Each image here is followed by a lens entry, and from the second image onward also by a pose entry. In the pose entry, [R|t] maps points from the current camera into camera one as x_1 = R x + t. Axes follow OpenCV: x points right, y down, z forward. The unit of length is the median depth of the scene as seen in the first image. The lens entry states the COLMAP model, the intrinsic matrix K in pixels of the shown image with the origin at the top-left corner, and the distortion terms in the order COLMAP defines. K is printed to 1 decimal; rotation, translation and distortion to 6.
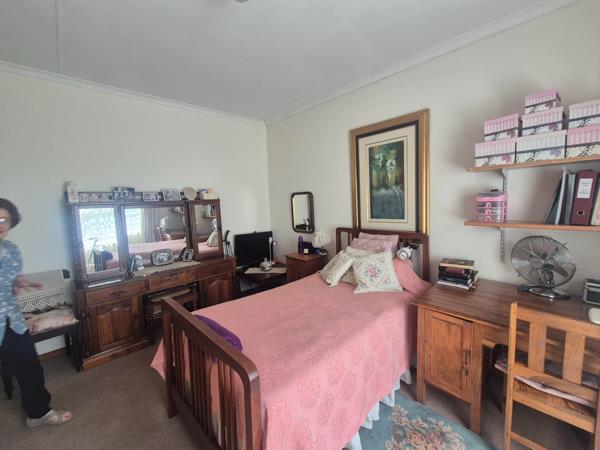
lens RADIAL K [[248.4, 0, 298.6], [0, 248.4, 222.4], [0, 0, 1]] dist [-0.000526, 0.000010]
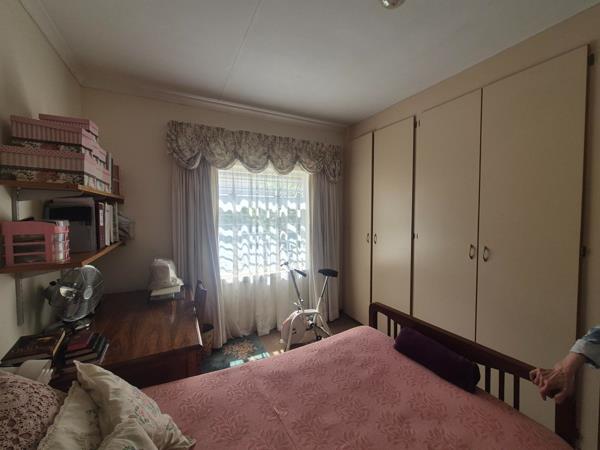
lens RADIAL K [[248.4, 0, 298.6], [0, 248.4, 222.4], [0, 0, 1]] dist [-0.000526, 0.000010]
pose [[-0.959974, 0.022728, 0.279165, -0.067750], [0.056793, 0.991793, 0.114551, -0.112778], [-0.274270, 0.125820, -0.953386, 1.080137]]
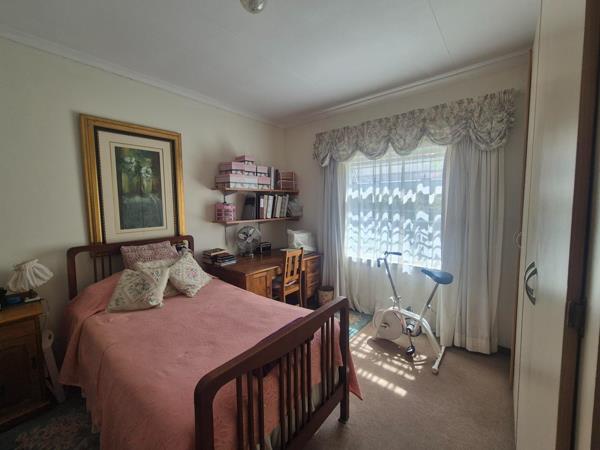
lens RADIAL K [[248.4, 0, 298.6], [0, 248.4, 222.4], [0, 0, 1]] dist [-0.000526, 0.000010]
pose [[-0.114343, -0.043160, 0.992503, -0.683357], [0.100327, 0.993447, 0.054759, -0.027761], [-0.988362, 0.105836, -0.109263, 0.530477]]
